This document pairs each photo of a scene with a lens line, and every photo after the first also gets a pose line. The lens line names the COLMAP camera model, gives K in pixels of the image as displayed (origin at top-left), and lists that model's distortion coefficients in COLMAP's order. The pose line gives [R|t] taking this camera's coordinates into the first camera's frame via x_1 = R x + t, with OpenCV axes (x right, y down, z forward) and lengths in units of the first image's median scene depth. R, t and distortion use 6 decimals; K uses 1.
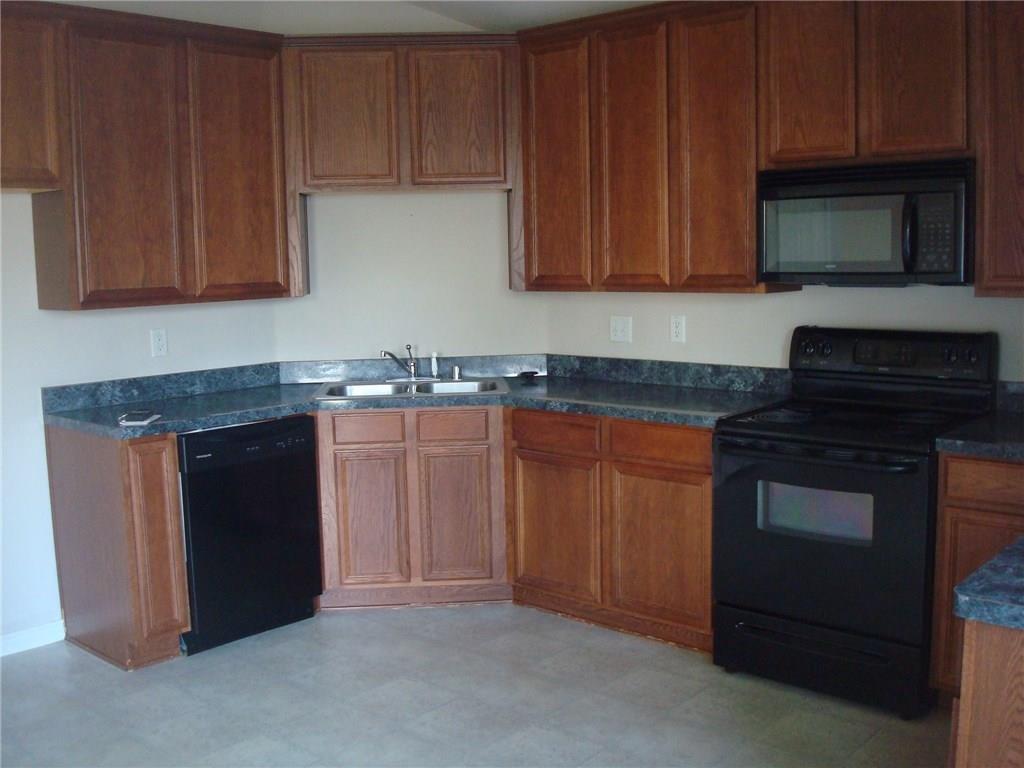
lens RADIAL K [[1065.5, 0, 512.0], [0, 1065.5, 384.0], [0, 0, 1]] dist [-0.096911, -0.015848]
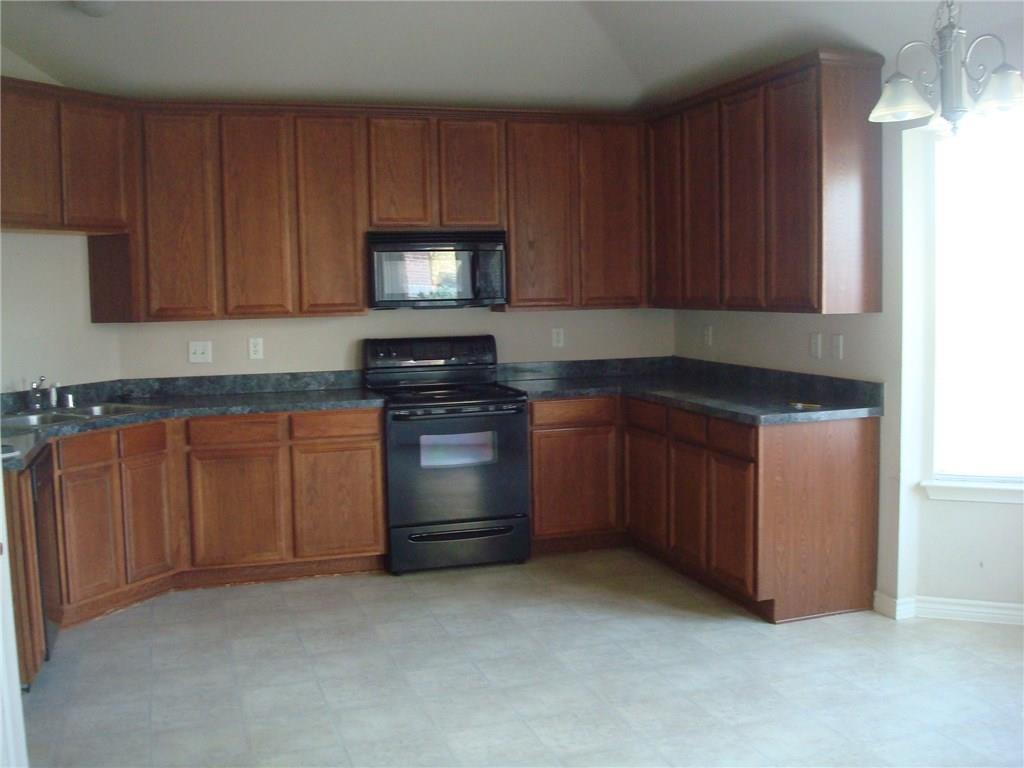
lens RADIAL K [[1065.5, 0, 512.0], [0, 1065.5, 384.0], [0, 0, 1]] dist [-0.096911, -0.015848]
pose [[0.497807, -0.064777, 0.864866, -0.835063], [0.111723, 0.993688, 0.010119, 0.013286], [-0.860062, 0.091588, 0.501901, 0.096939]]
